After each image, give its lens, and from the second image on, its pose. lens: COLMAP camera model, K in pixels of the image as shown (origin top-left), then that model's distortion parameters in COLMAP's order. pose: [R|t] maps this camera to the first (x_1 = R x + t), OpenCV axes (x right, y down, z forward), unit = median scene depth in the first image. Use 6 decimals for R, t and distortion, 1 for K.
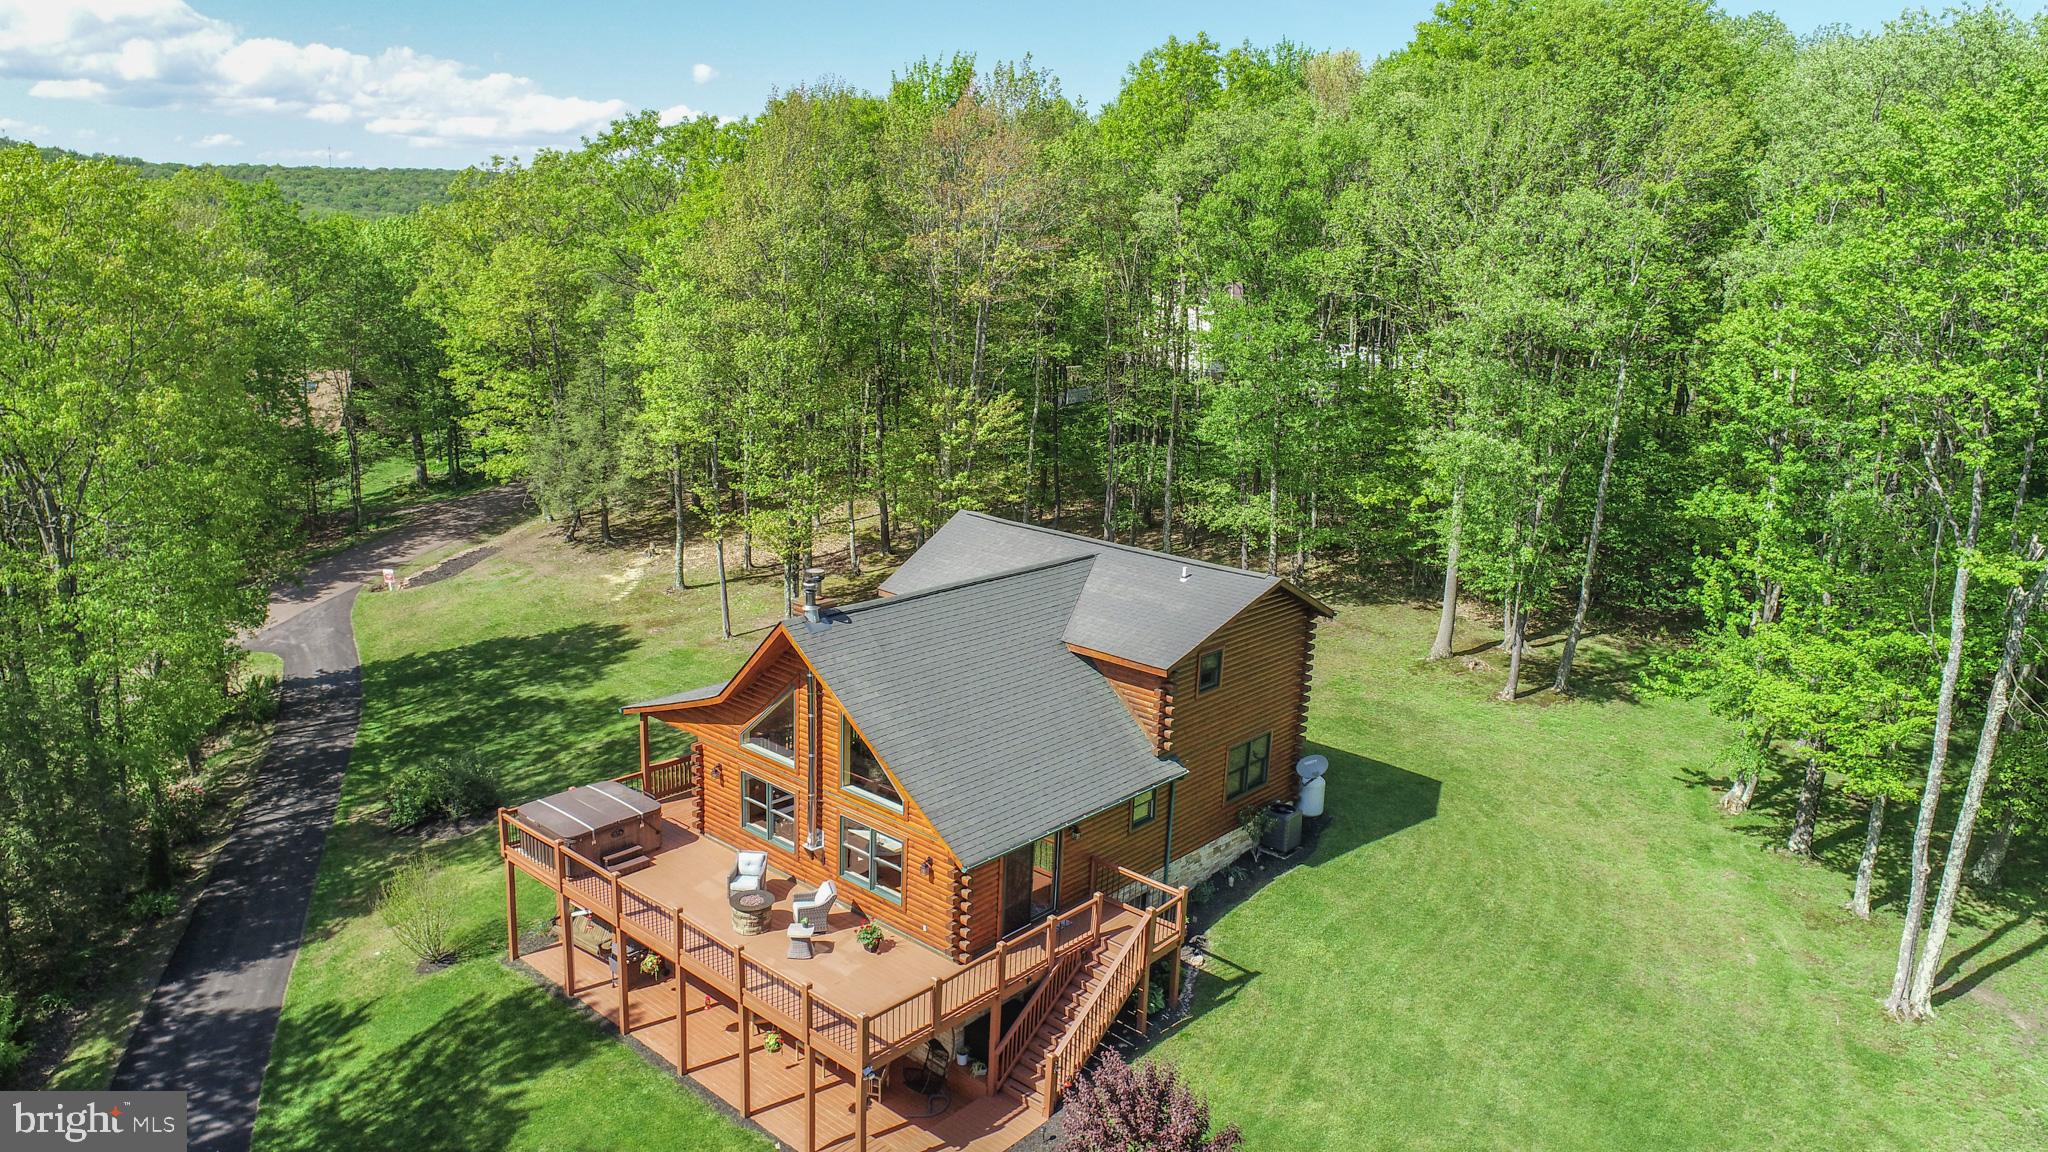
lens RADIAL K [[1399.1, 0, 1026.7], [0, 1399.1, 595.5], [0, 0, 1]] dist [-0.004205, 0.002006]
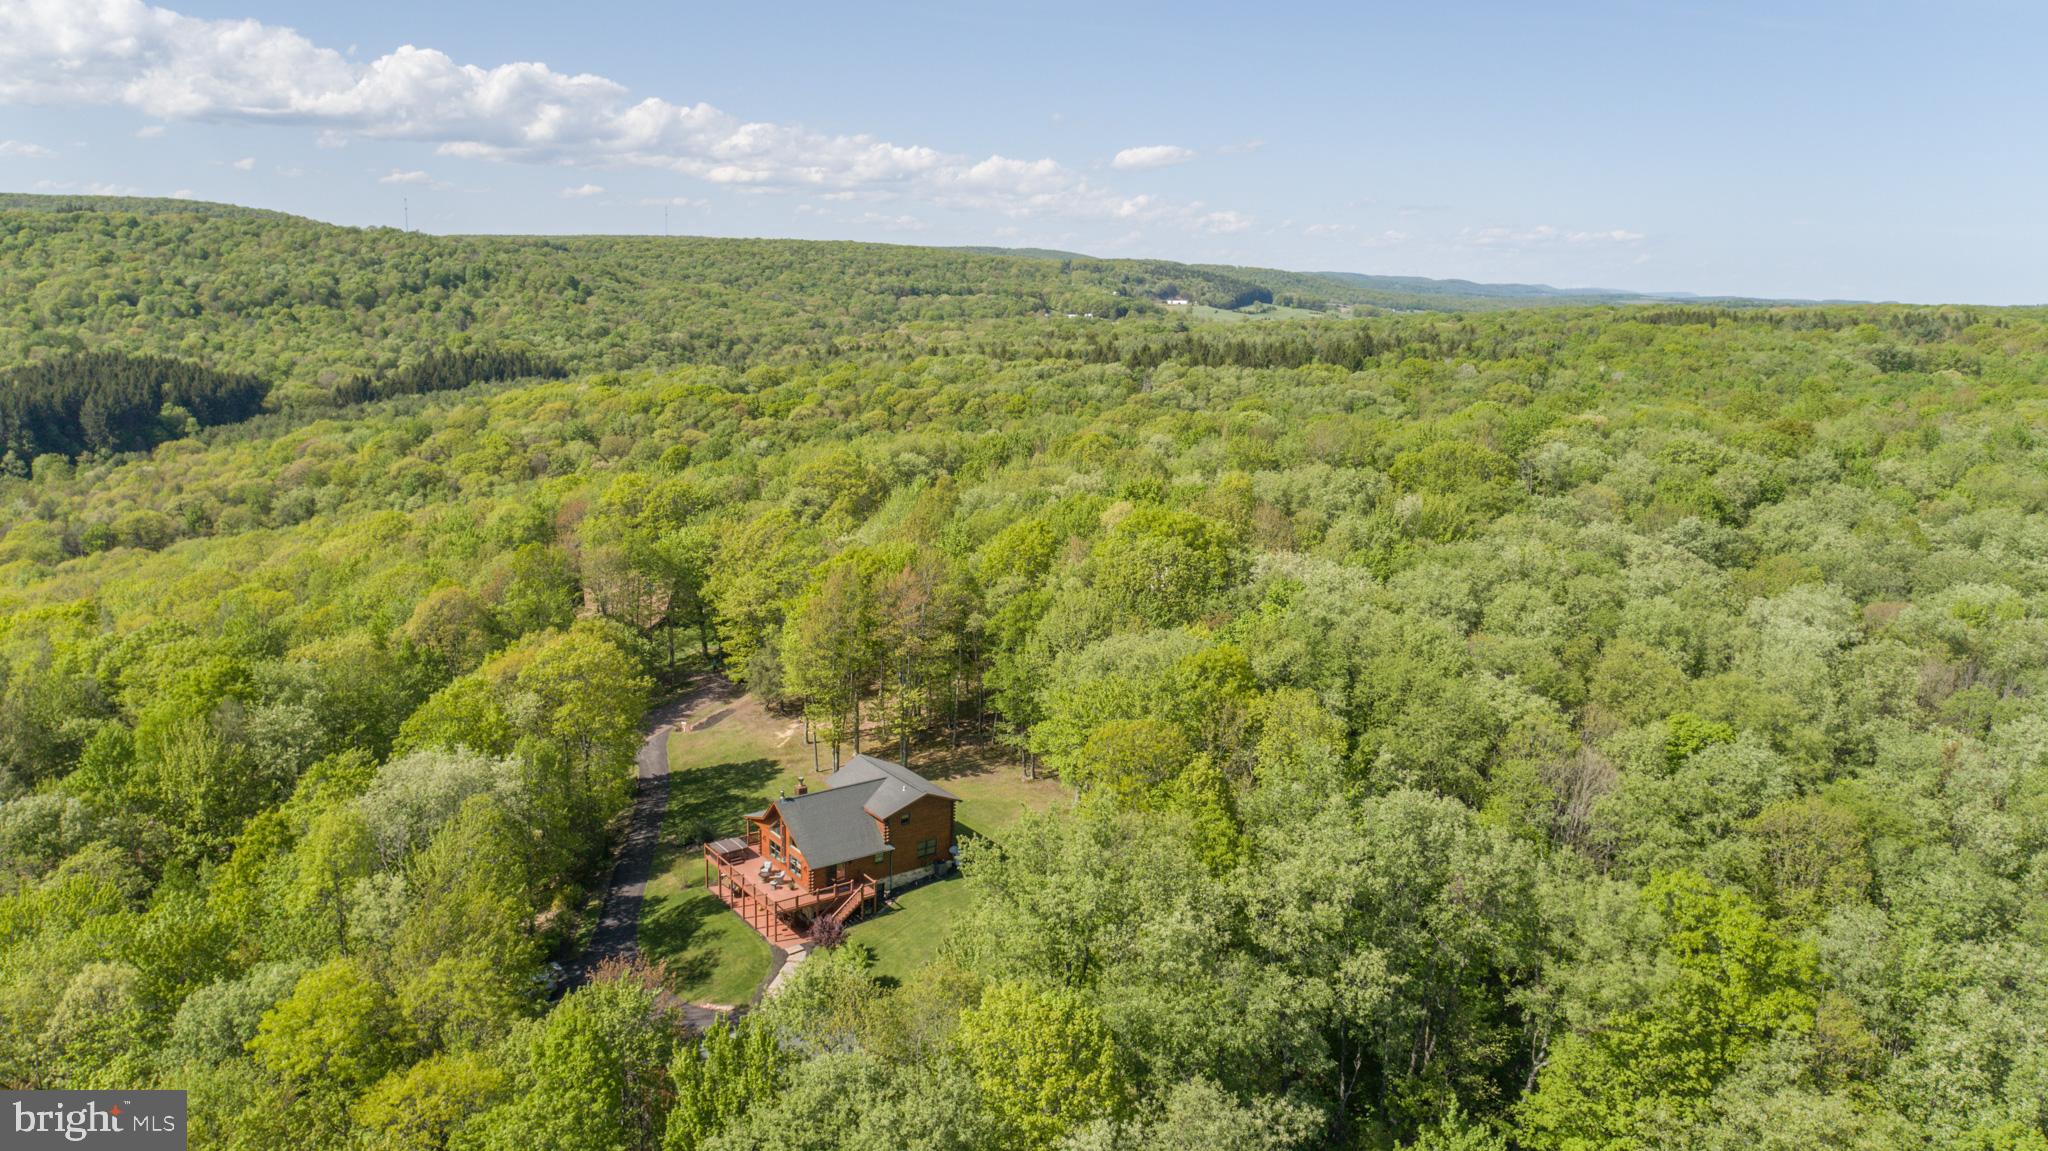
lens RADIAL K [[1425.1, 0, 1020.9], [0, 1425.1, 612.5], [0, 0, 1]] dist [-0.007611, 0.003303]
pose [[0.977735, 0.044803, -0.205006, 1.071533], [-0.047112, 0.998869, -0.006396, -0.428101], [0.204487, 0.015912, 0.978740, -2.274765]]
